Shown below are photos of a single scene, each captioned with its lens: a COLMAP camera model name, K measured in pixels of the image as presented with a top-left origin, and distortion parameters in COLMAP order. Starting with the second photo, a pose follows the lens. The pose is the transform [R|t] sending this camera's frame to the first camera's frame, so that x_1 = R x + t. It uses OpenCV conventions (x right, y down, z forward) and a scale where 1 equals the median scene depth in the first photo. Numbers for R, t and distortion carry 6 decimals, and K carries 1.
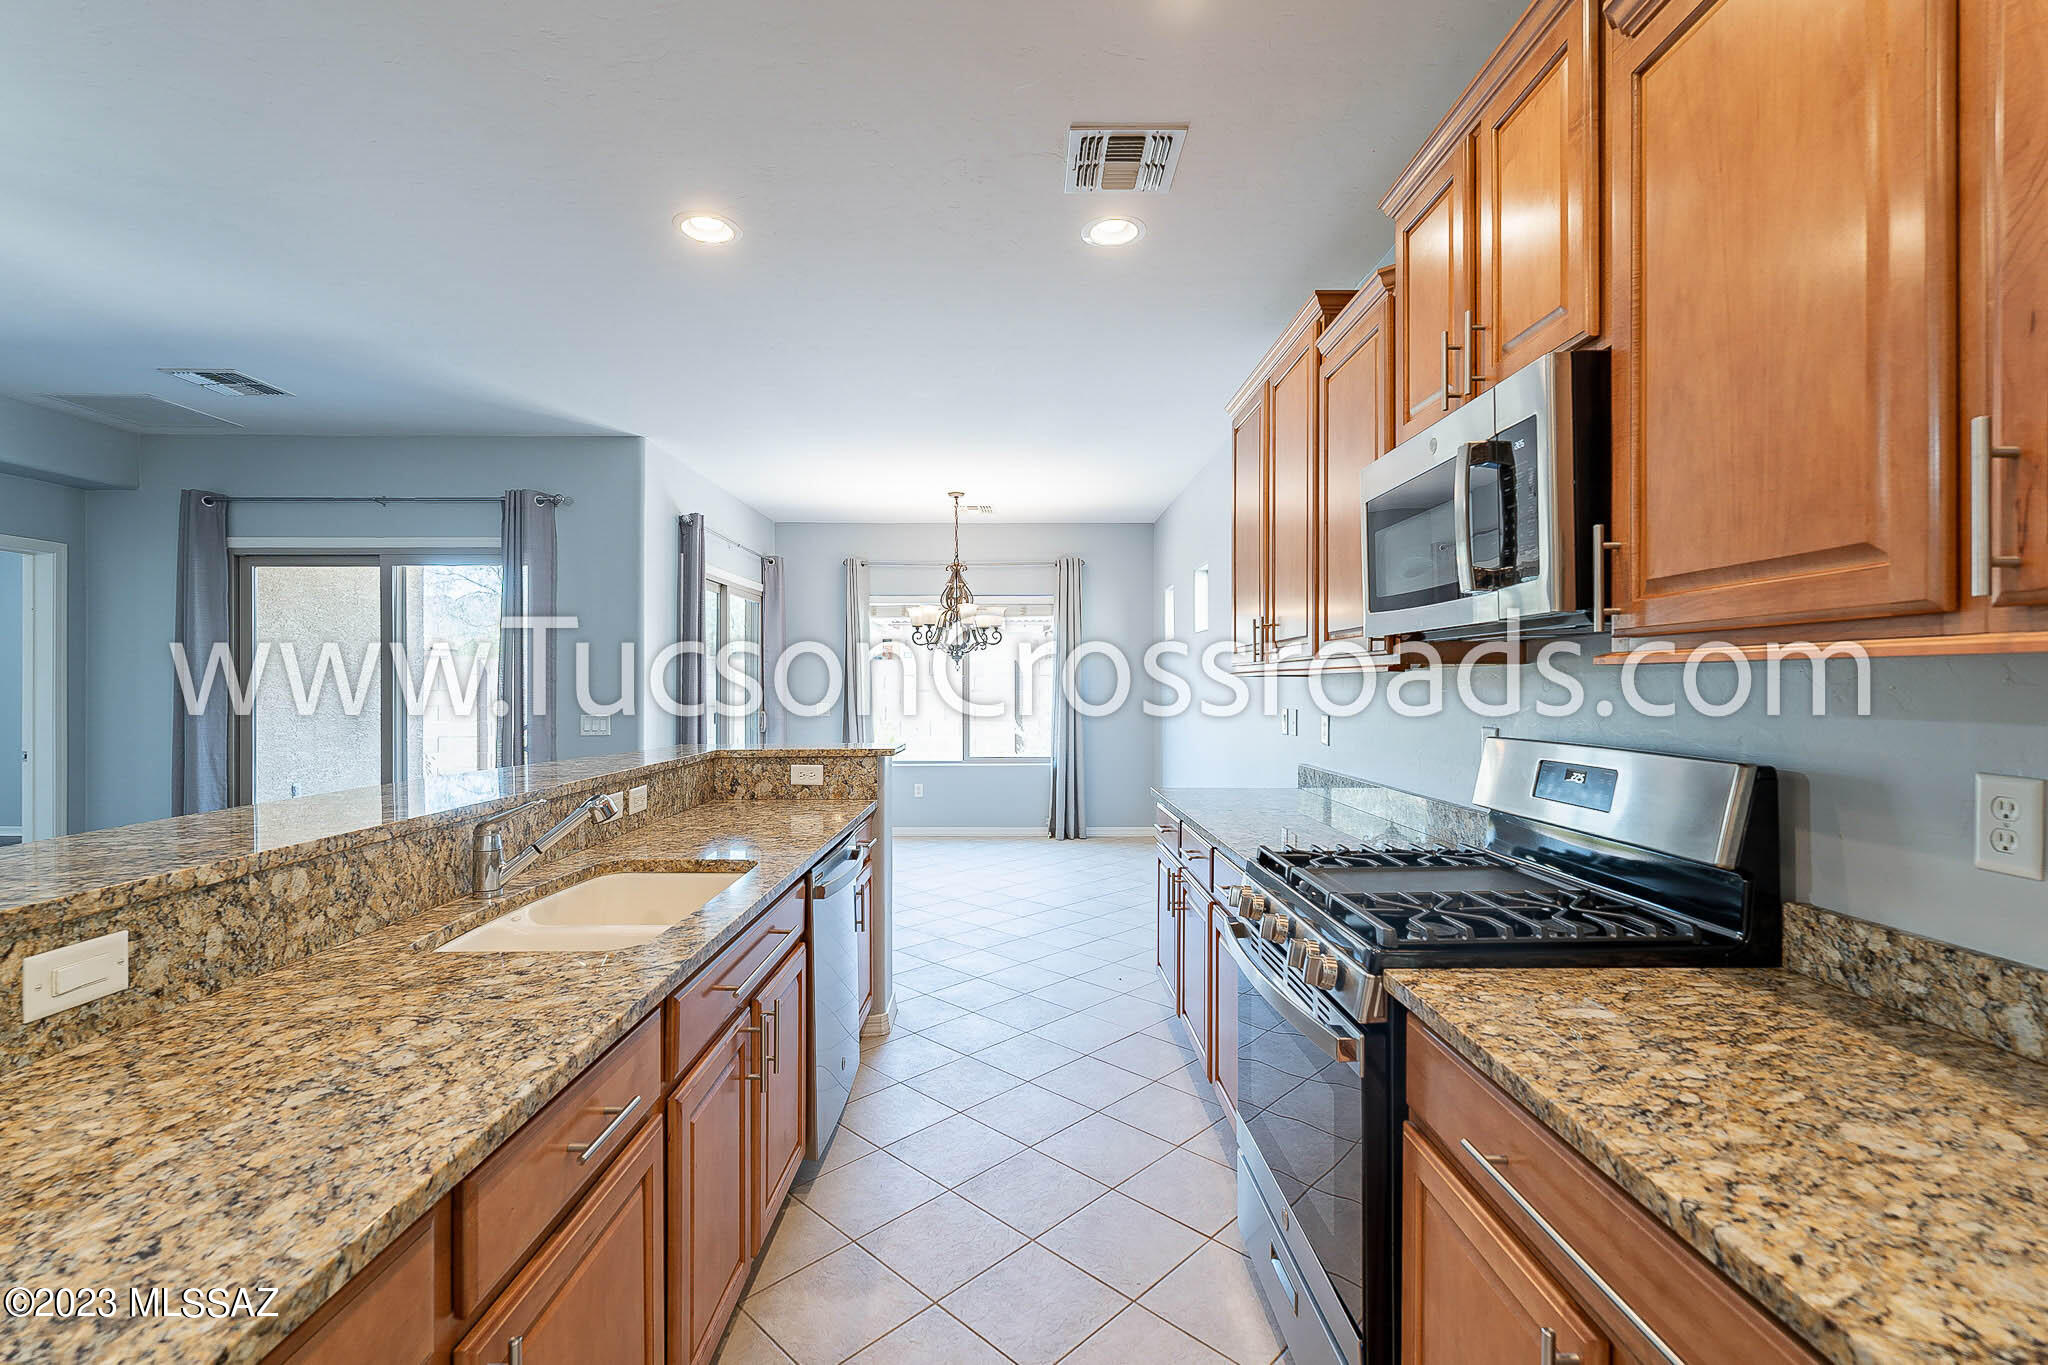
lens RADIAL K [[900.7, 0, 1024.0], [0, 900.7, 682.5], [0, 0, 1]] dist [-0.002027, -0.000058]
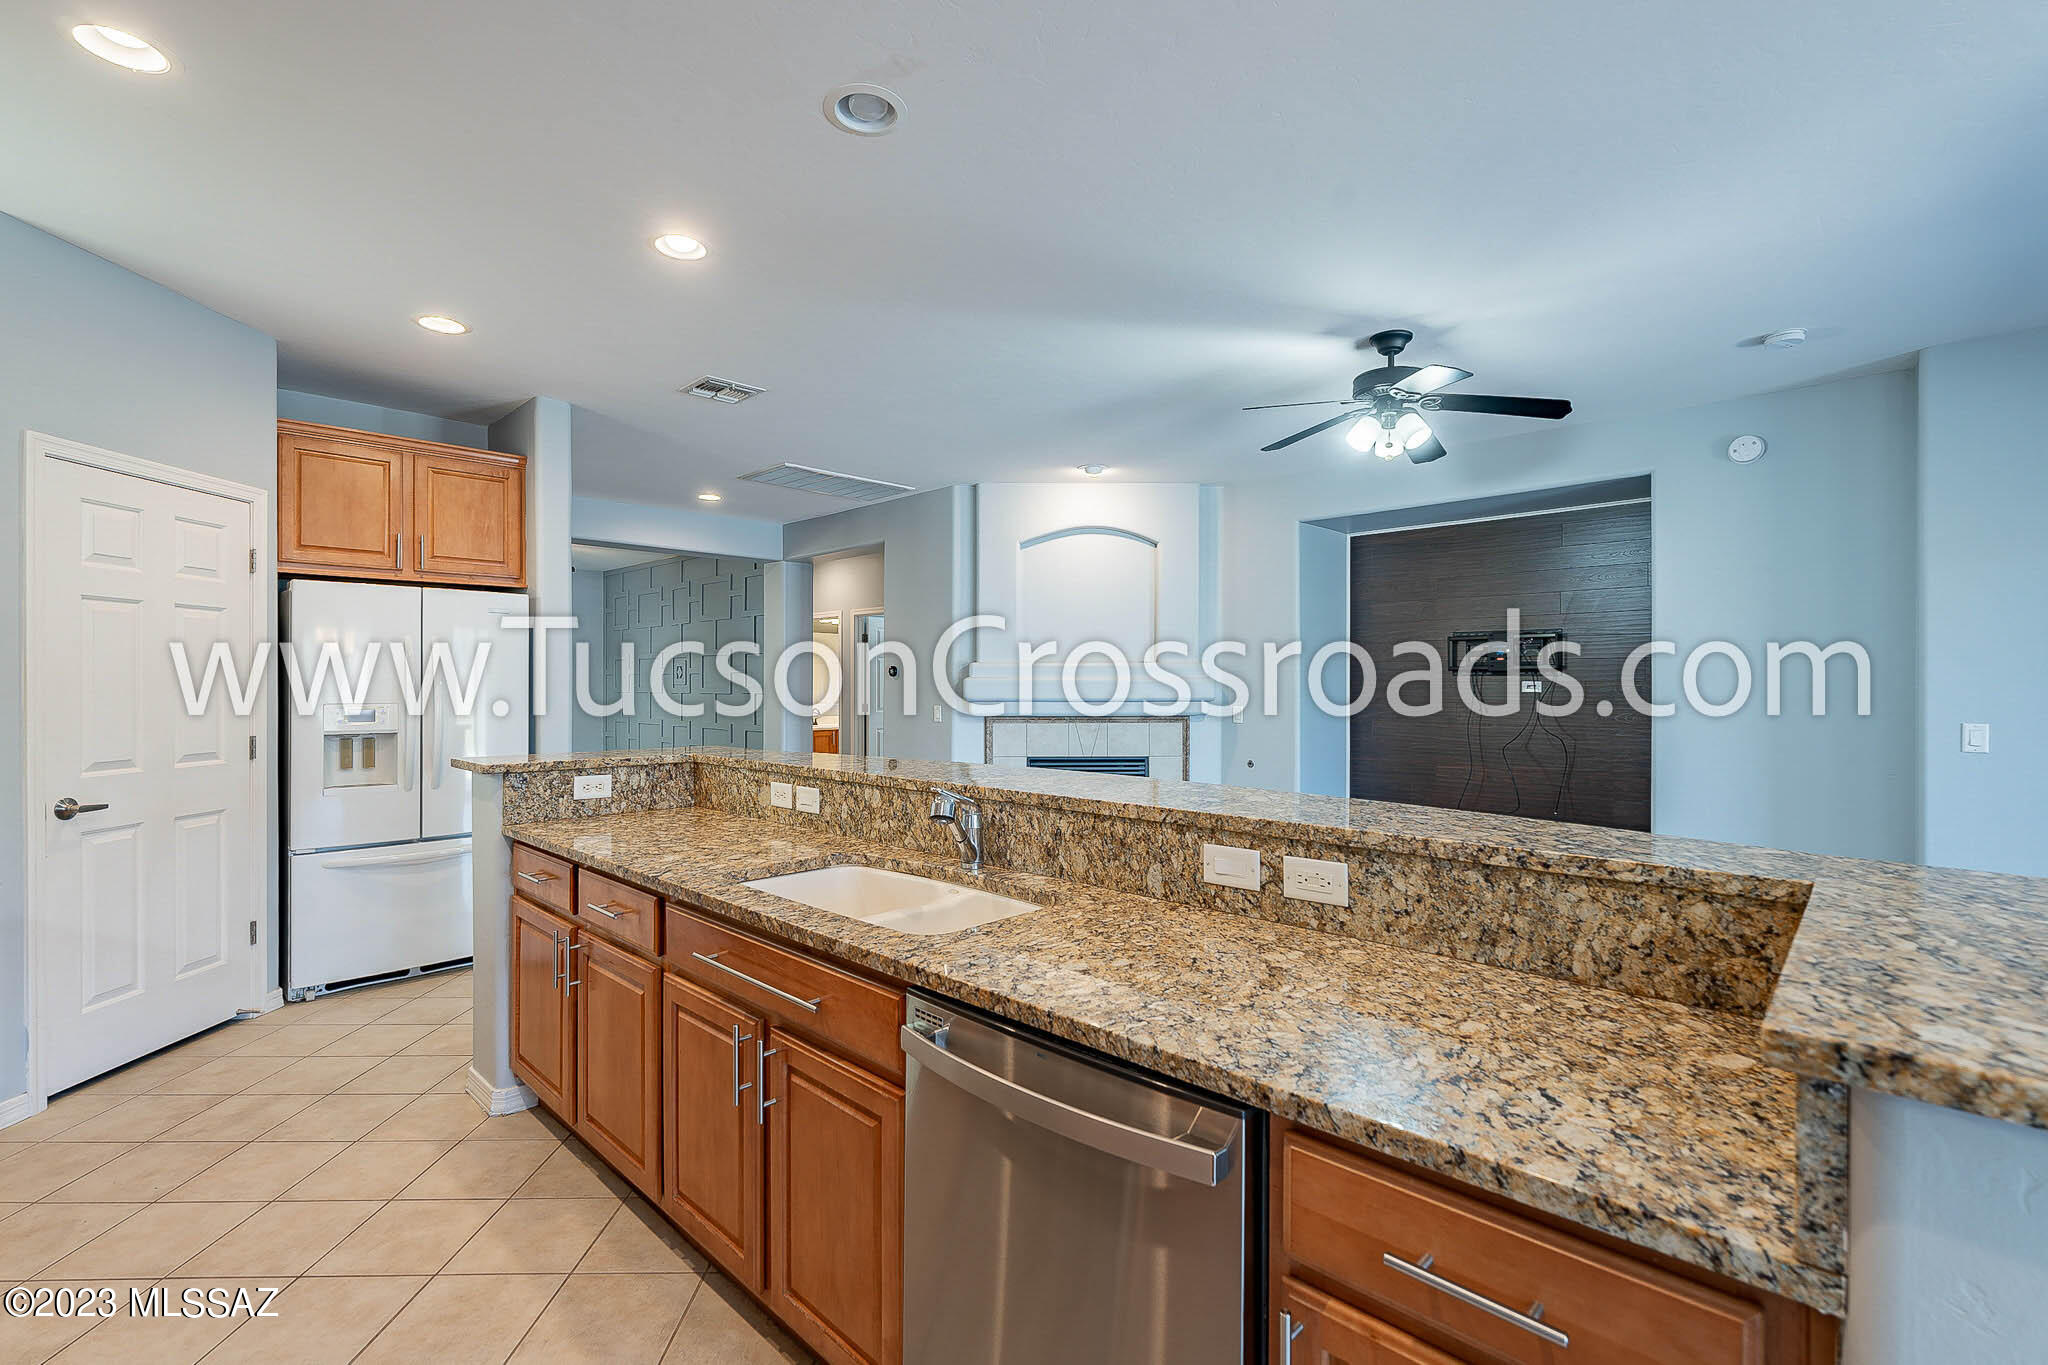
lens RADIAL K [[898.9, 0, 1028.7], [0, 898.9, 684.1], [0, 0, 1]] dist [-0.010408, 0.006004]
pose [[-0.696048, 0.002563, -0.717991, 0.180222], [0.001365, 0.999997, 0.002245, 0.000062], [0.717994, 0.000583, -0.696049, 1.867841]]
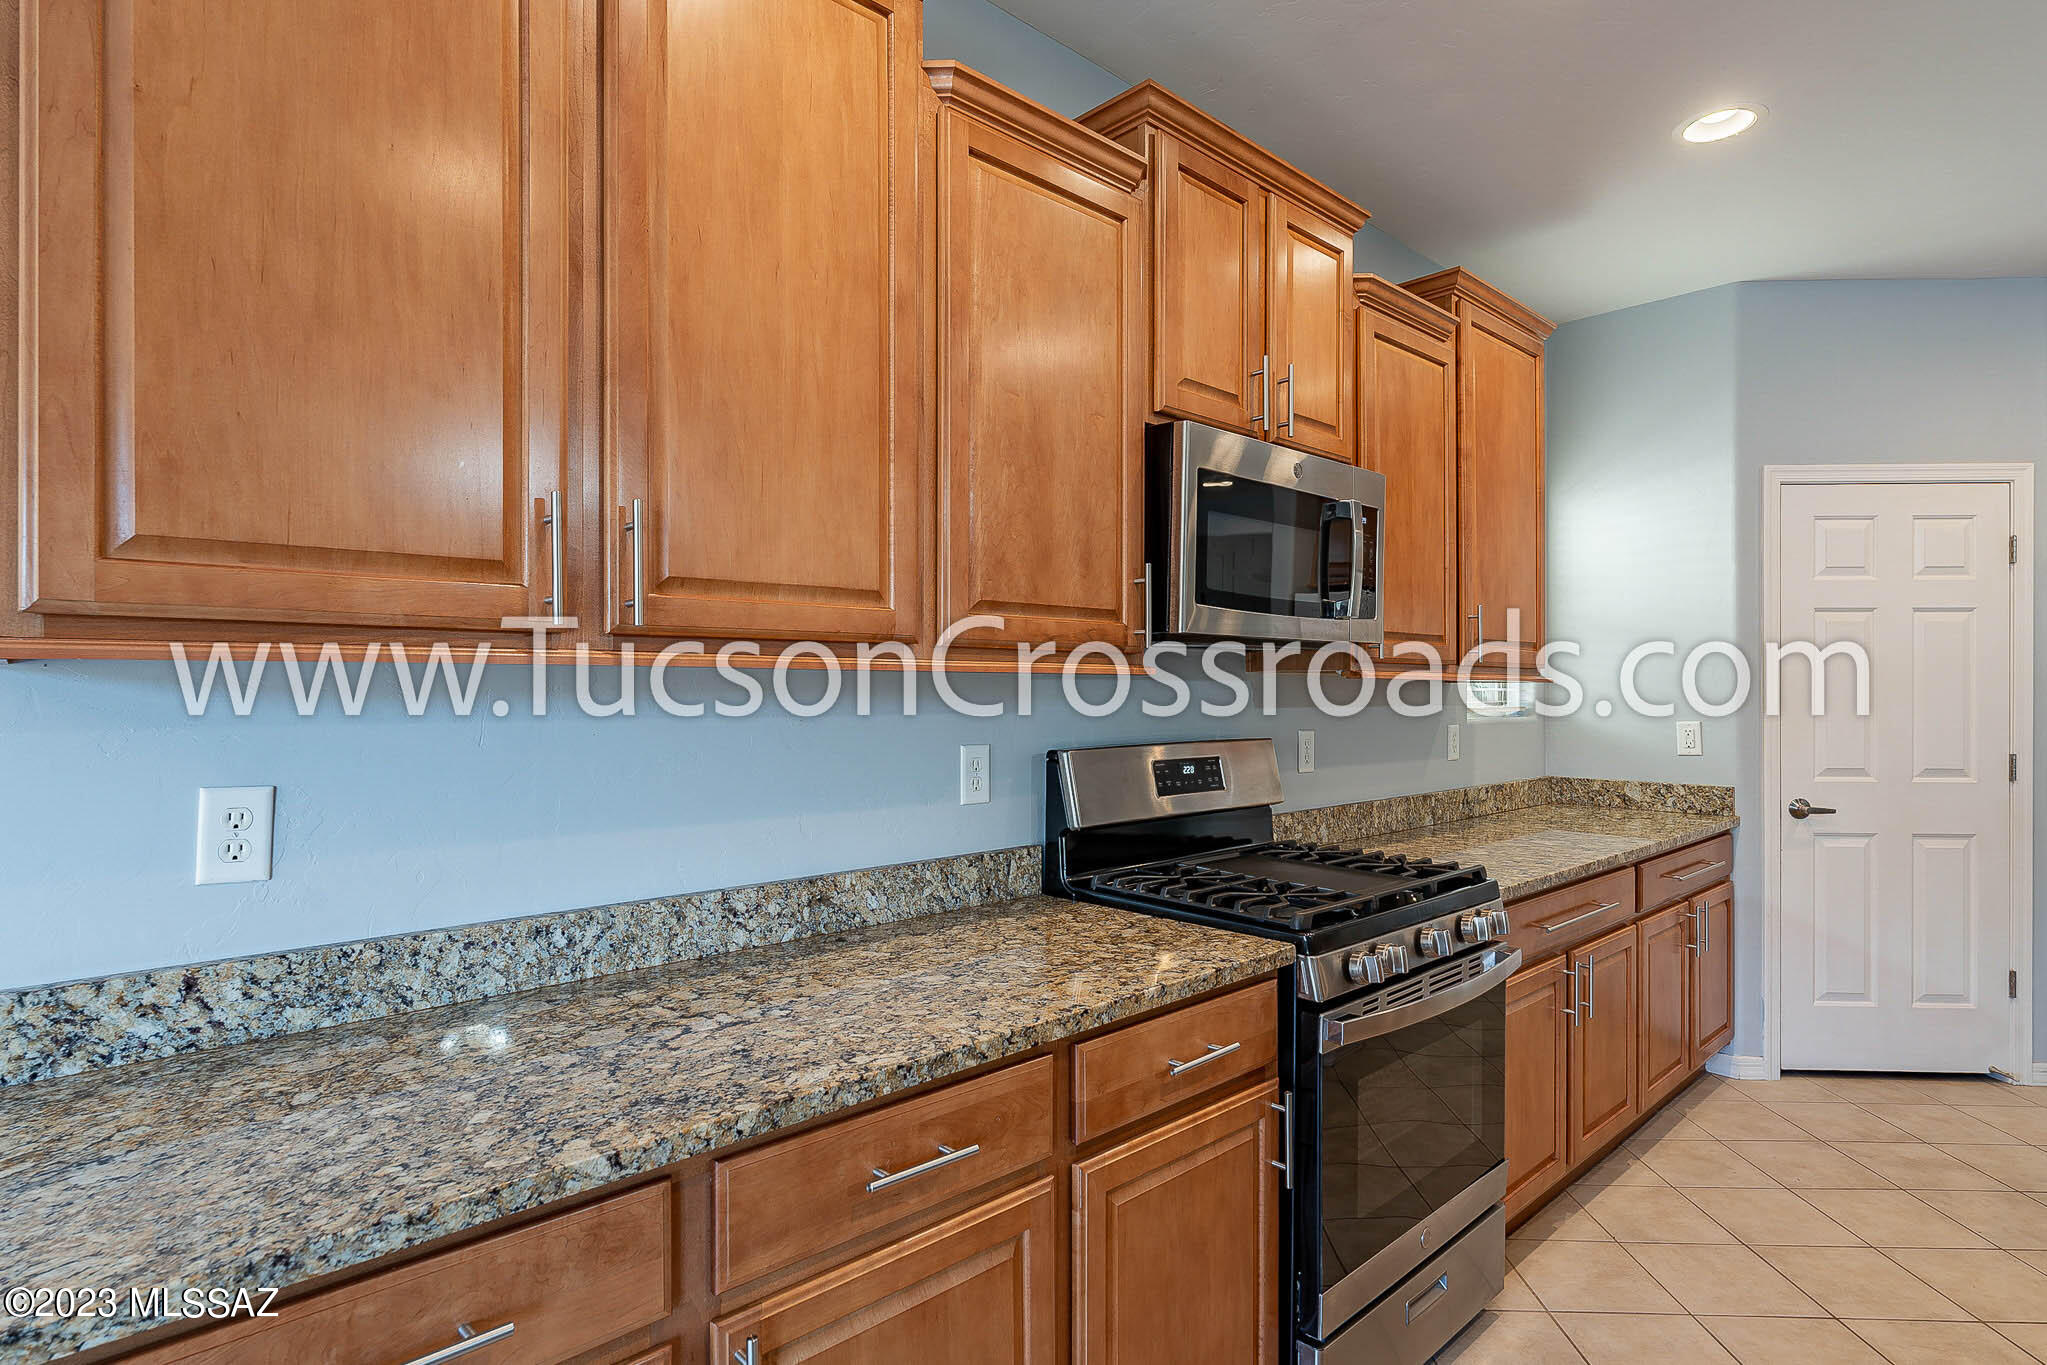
lens RADIAL K [[1066.0, 0, 1023.5], [0, 1066.0, 682.5], [0, 0, 1]] dist [0.007184, 0.000568]
pose [[-0.677372, 0.009023, 0.735586, -0.266450], [0.001721, 0.999941, -0.010681, 0.001177], [-0.735639, -0.005969, -0.677348, 2.004318]]
